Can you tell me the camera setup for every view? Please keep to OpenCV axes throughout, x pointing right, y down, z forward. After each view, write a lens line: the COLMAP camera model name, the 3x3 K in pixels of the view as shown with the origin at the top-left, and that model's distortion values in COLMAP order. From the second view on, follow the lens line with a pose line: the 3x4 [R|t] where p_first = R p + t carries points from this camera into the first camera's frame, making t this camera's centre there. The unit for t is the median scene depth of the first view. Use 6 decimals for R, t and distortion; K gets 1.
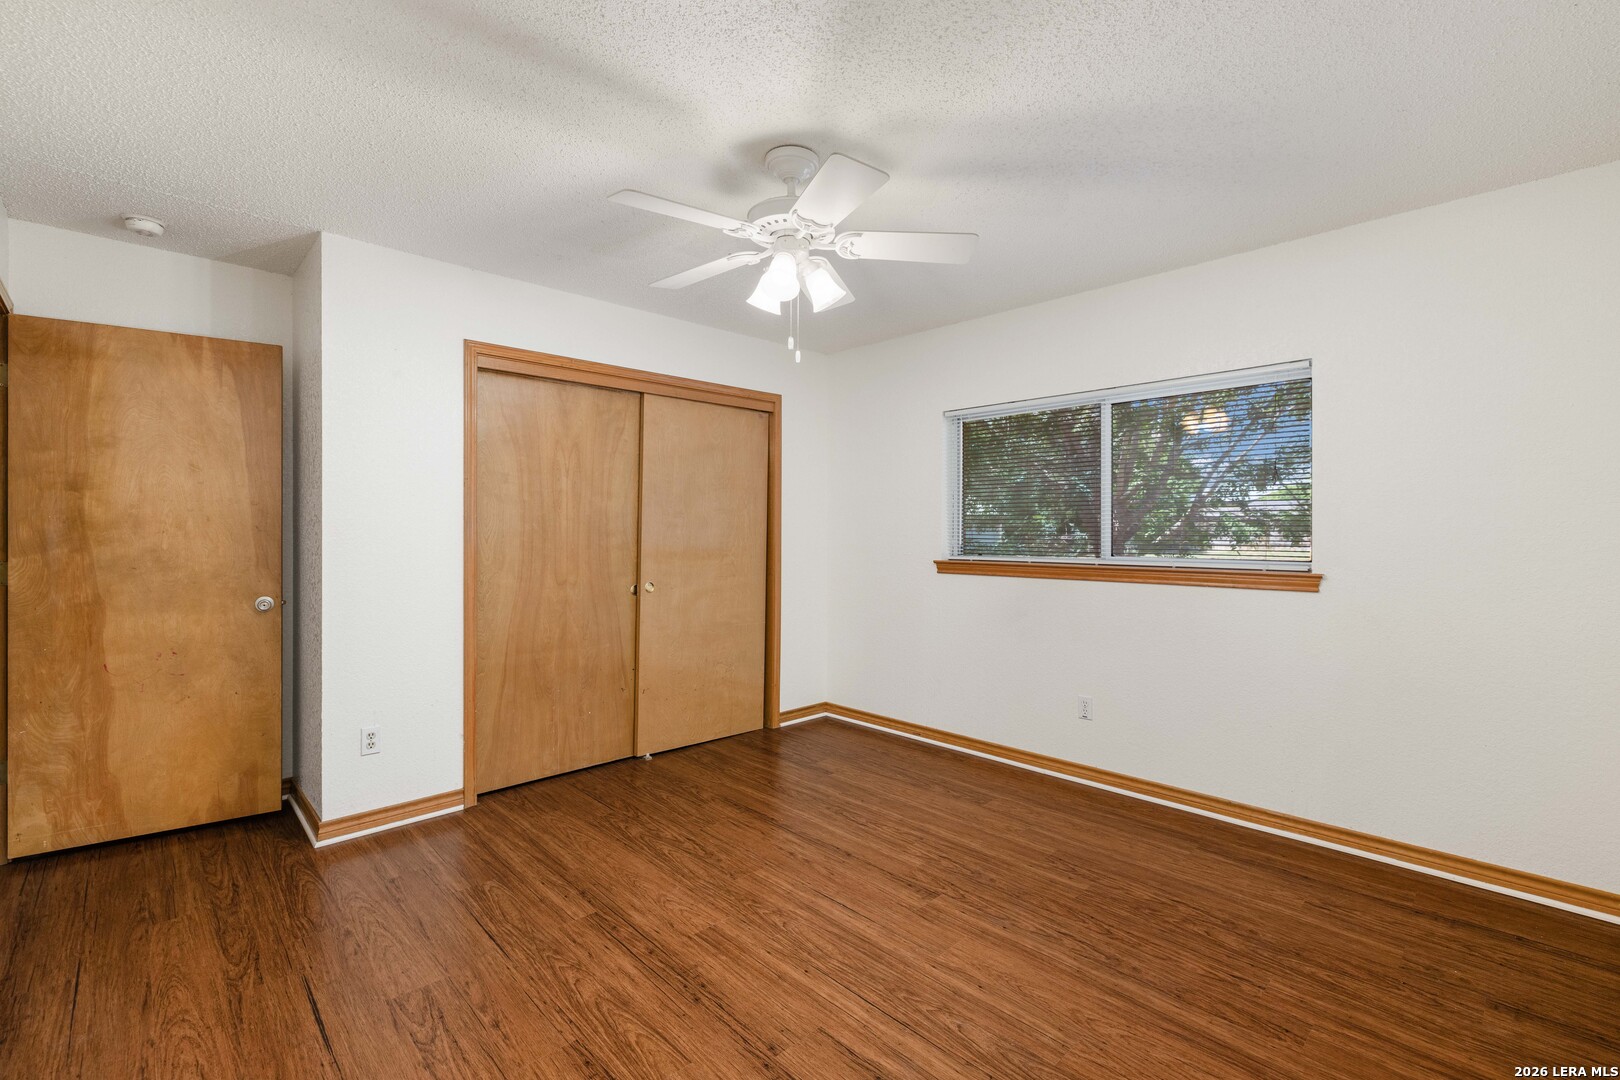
lens RADIAL K [[701.8, 0, 811.1], [0, 701.8, 531.5], [0, 0, 1]] dist [-0.002053, 0.000156]
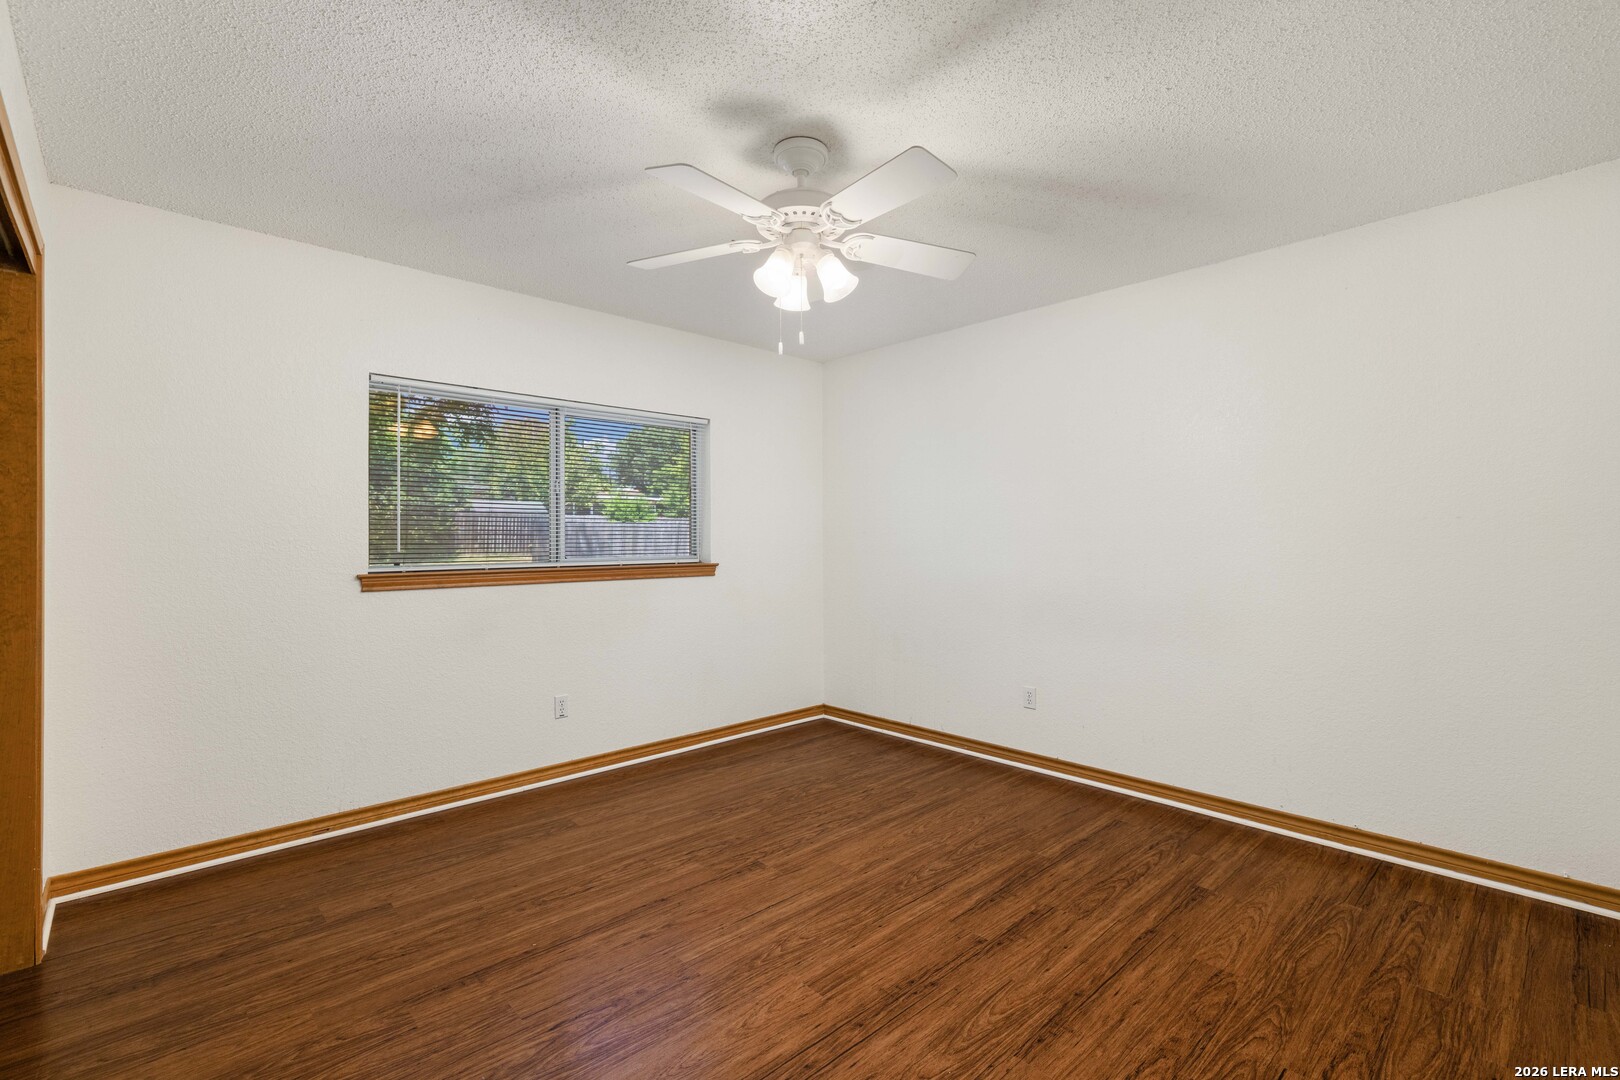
lens RADIAL K [[713.7, 0, 809.6], [0, 713.7, 532.5], [0, 0, 1]] dist [-0.000771, 0.000826]
pose [[0.021424, 0.008823, 0.999732, -0.835338], [0.005206, 0.999947, -0.008936, 0.009749], [-0.999757, 0.005396, 0.021377, 0.791616]]
